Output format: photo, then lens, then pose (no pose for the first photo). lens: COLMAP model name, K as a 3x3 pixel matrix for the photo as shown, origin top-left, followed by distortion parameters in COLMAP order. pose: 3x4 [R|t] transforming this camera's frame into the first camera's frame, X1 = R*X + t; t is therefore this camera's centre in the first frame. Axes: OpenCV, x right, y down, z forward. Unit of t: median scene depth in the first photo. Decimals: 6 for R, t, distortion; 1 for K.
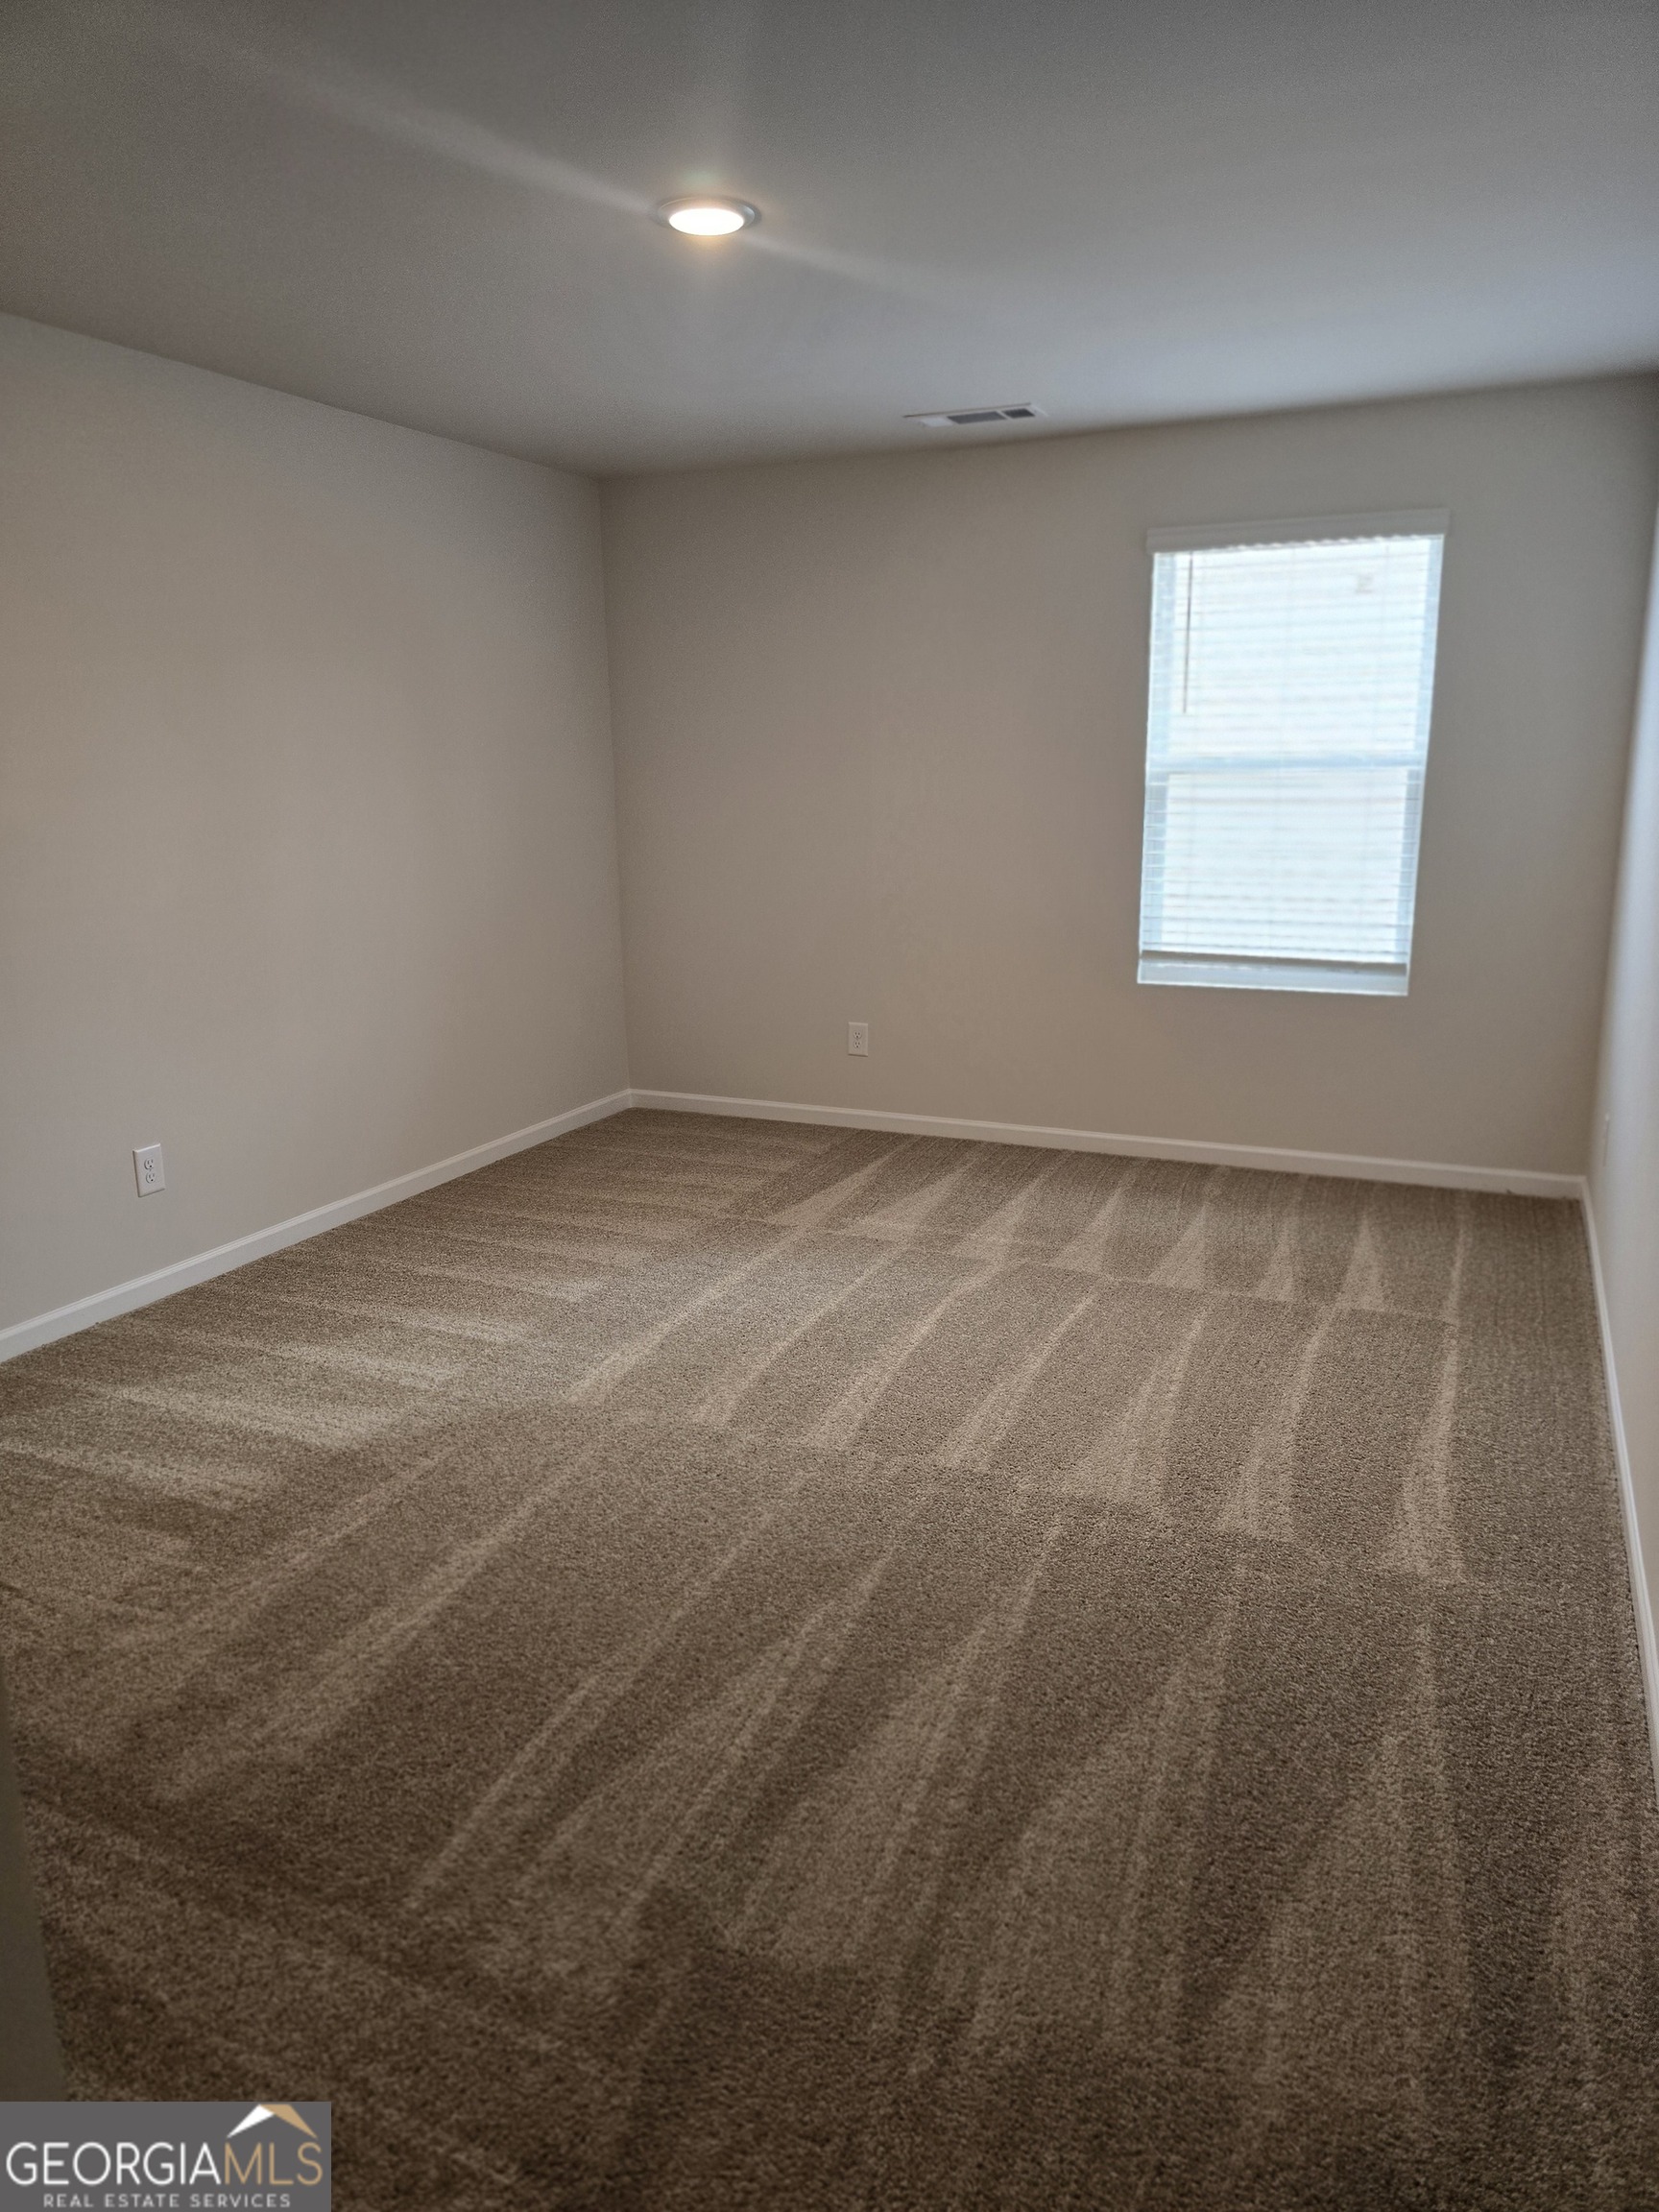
lens RADIAL K [[1497.6, 0, 824.9], [0, 1497.6, 1090.1], [0, 0, 1]] dist [0.057782, -0.041028]
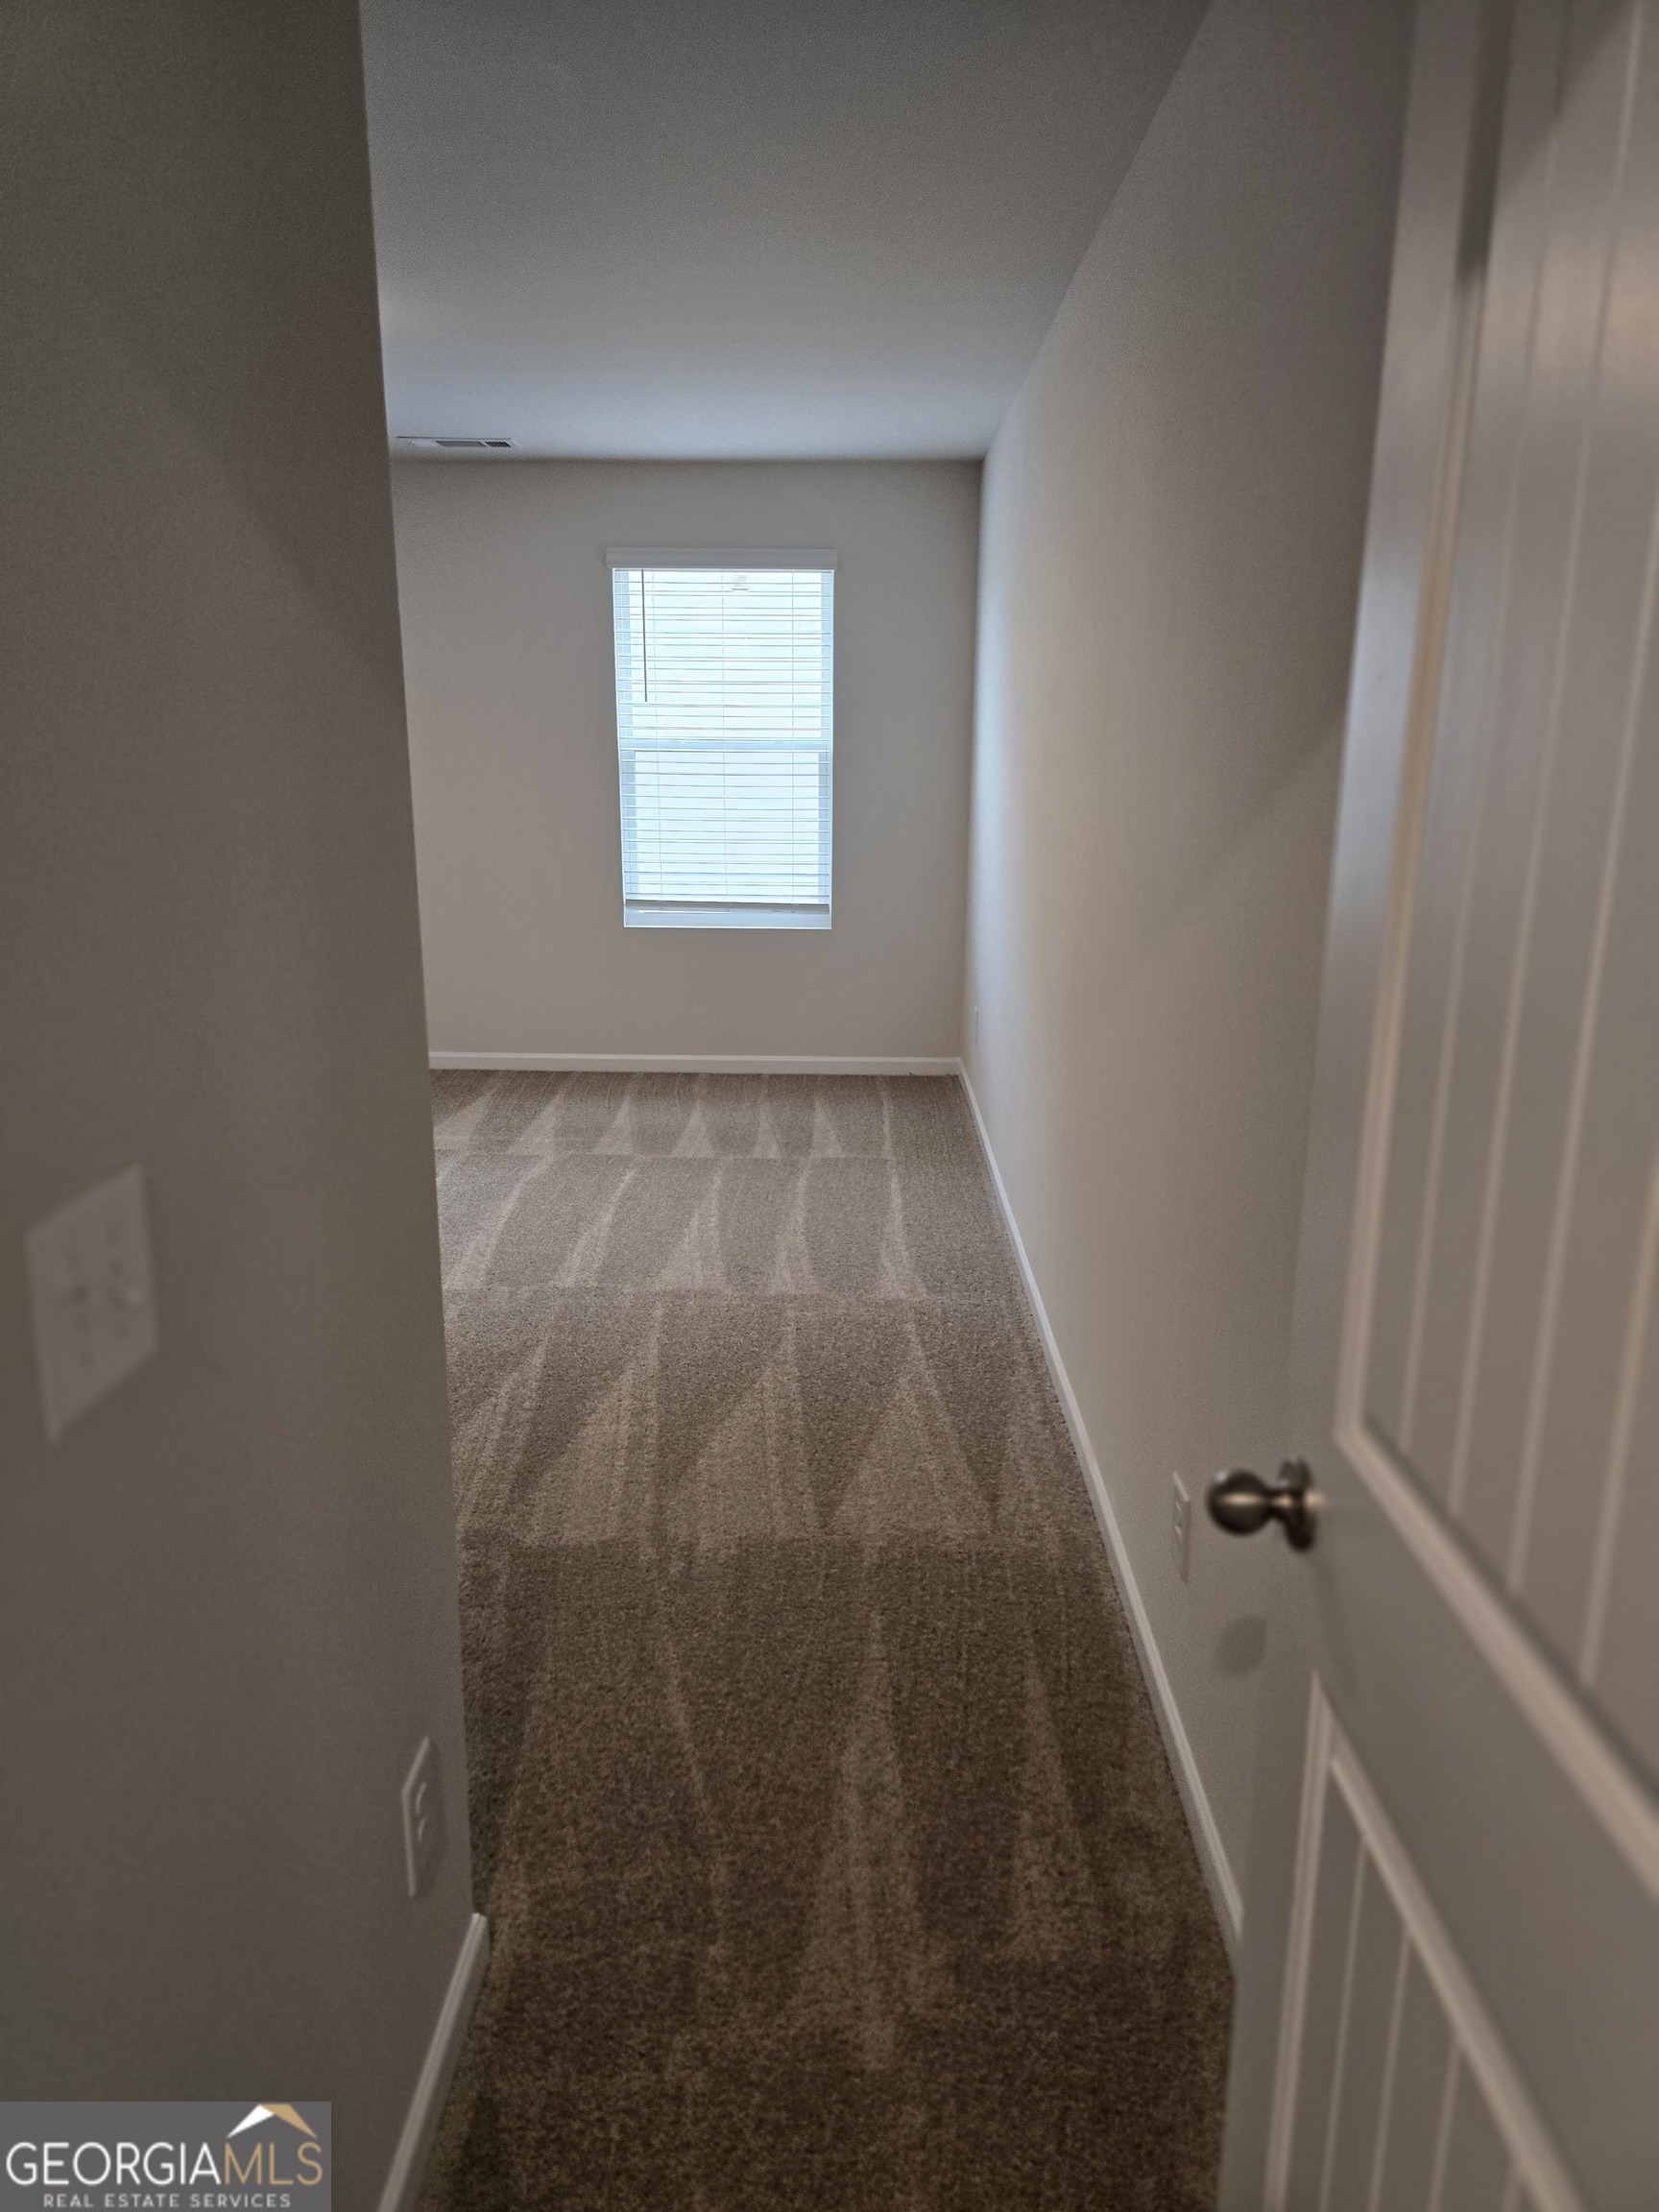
lens RADIAL K [[1497.6, 0, 819.3], [0, 1497.6, 1111.8], [0, 0, 1]] dist [0.057782, -0.041028]
pose [[0.919264, -0.084831, 0.384393, -0.182246], [0.073403, 0.996316, 0.044335, 0.051196], [-0.386738, -0.012540, 0.922104, -0.254360]]
